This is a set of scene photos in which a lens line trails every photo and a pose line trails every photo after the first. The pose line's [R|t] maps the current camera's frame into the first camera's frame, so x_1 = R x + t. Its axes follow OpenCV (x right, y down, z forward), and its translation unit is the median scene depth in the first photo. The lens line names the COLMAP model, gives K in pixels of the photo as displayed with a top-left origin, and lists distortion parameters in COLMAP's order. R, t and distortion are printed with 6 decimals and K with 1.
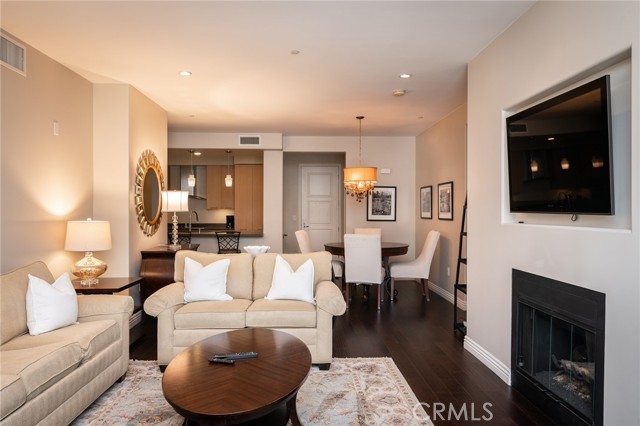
lens RADIAL K [[449.6, 0, 322.3], [0, 449.6, 212.4], [0, 0, 1]] dist [0.004547, 0.000286]
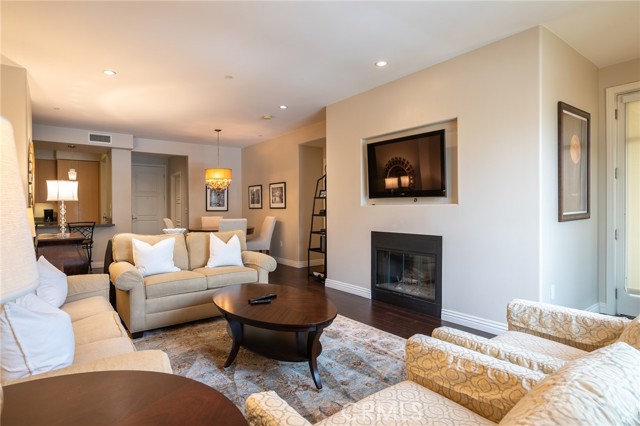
lens RADIAL K [[345.6, 0, 322.4], [0, 345.6, 209.5], [0, 0, 1]] dist [-0.001039, 0.000601]
pose [[0.817640, -0.010408, 0.575635, -0.213984], [0.010145, 0.999942, 0.003670, 0.015236], [-0.575640, 0.002839, 0.817698, 0.009809]]
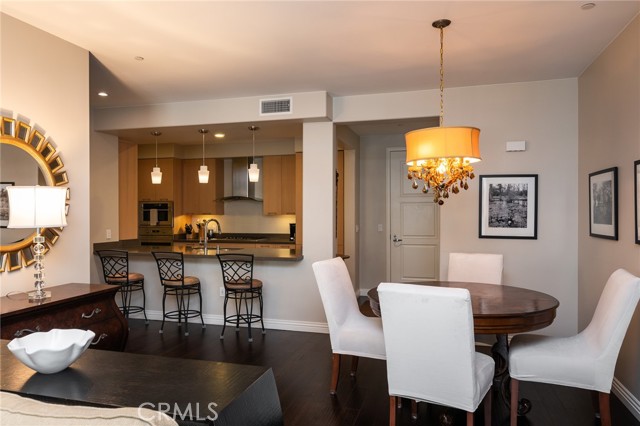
lens RADIAL K [[451.8, 0, 319.7], [0, 451.8, 215.4], [0, 0, 1]] dist [0.003642, 0.001482]
pose [[0.947446, -0.000319, -0.319916, 0.099799], [0.001320, 0.999995, 0.002912, -0.011403], [0.319914, -0.003182, 0.947441, 0.446810]]
